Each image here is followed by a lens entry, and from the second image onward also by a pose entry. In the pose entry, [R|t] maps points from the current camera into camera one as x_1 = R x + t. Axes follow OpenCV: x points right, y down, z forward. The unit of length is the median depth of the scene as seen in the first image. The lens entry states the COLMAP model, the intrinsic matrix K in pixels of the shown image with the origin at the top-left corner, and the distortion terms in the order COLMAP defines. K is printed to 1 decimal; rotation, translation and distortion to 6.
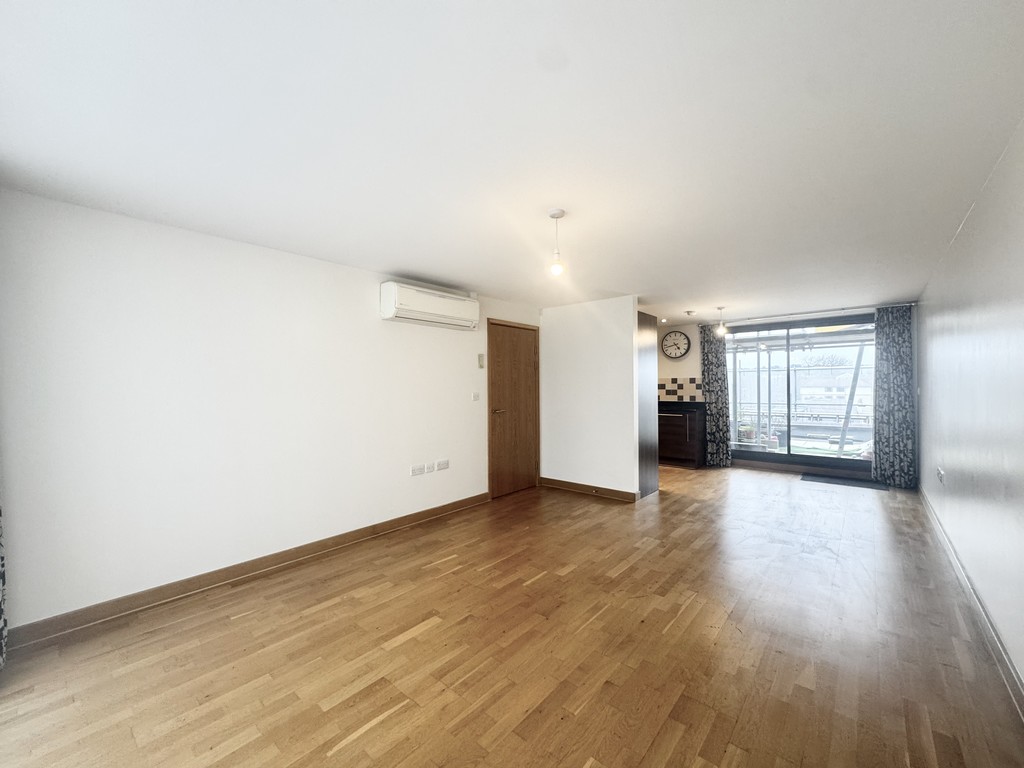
lens RADIAL K [[407.0, 0, 511.0], [0, 407.0, 383.8], [0, 0, 1]] dist [-0.001352, -0.000216]
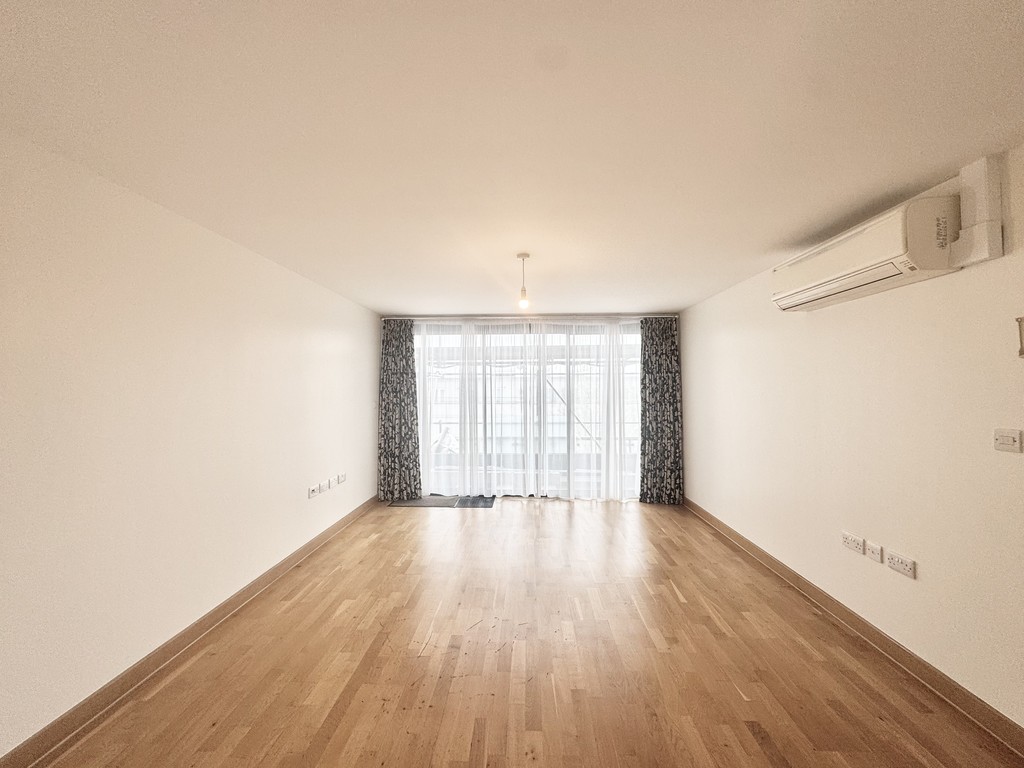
lens RADIAL K [[410.0, 0, 509.4], [0, 410.0, 385.7], [0, 0, 1]] dist [0.000318, 0.000001]
pose [[-0.778267, 0.005077, -0.627913, 0.535170], [0.010145, 0.999938, -0.004488, -0.020298], [0.627851, -0.009863, -0.778271, 1.136179]]
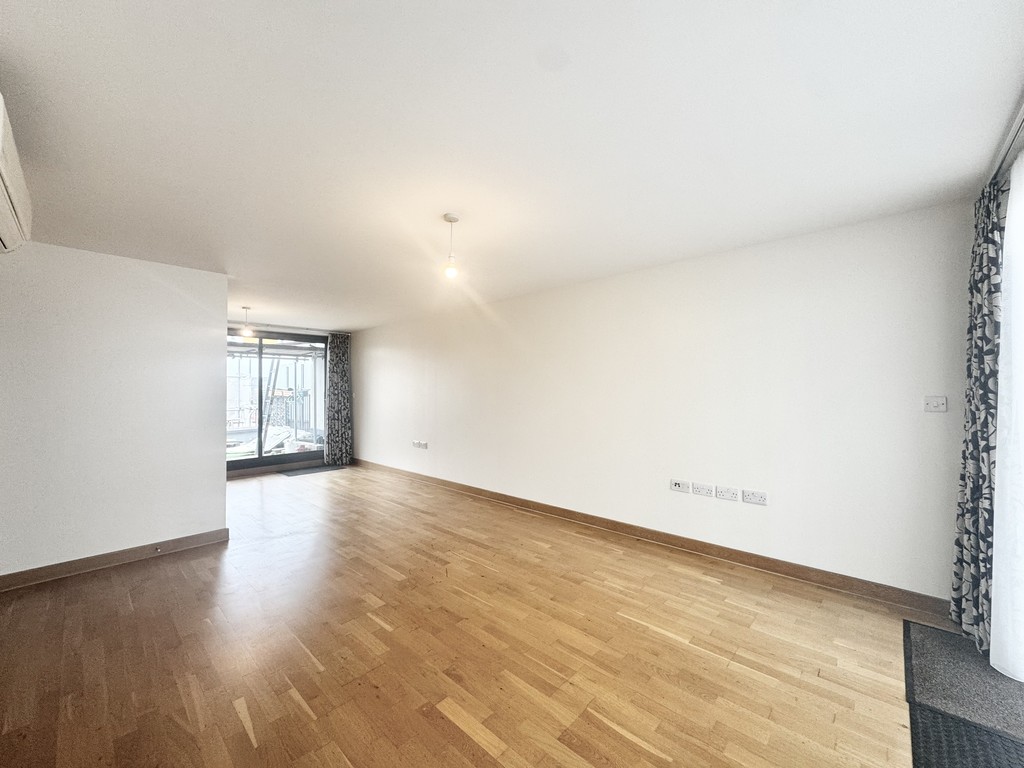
lens RADIAL K [[407.0, 0, 511.0], [0, 407.0, 383.8], [0, 0, 1]] dist [-0.001352, -0.000216]
pose [[0.036474, 0.021677, 0.999099, -0.529590], [0.000783, 0.999764, -0.021720, 0.011014], [-0.999334, 0.001575, 0.036448, 0.489347]]
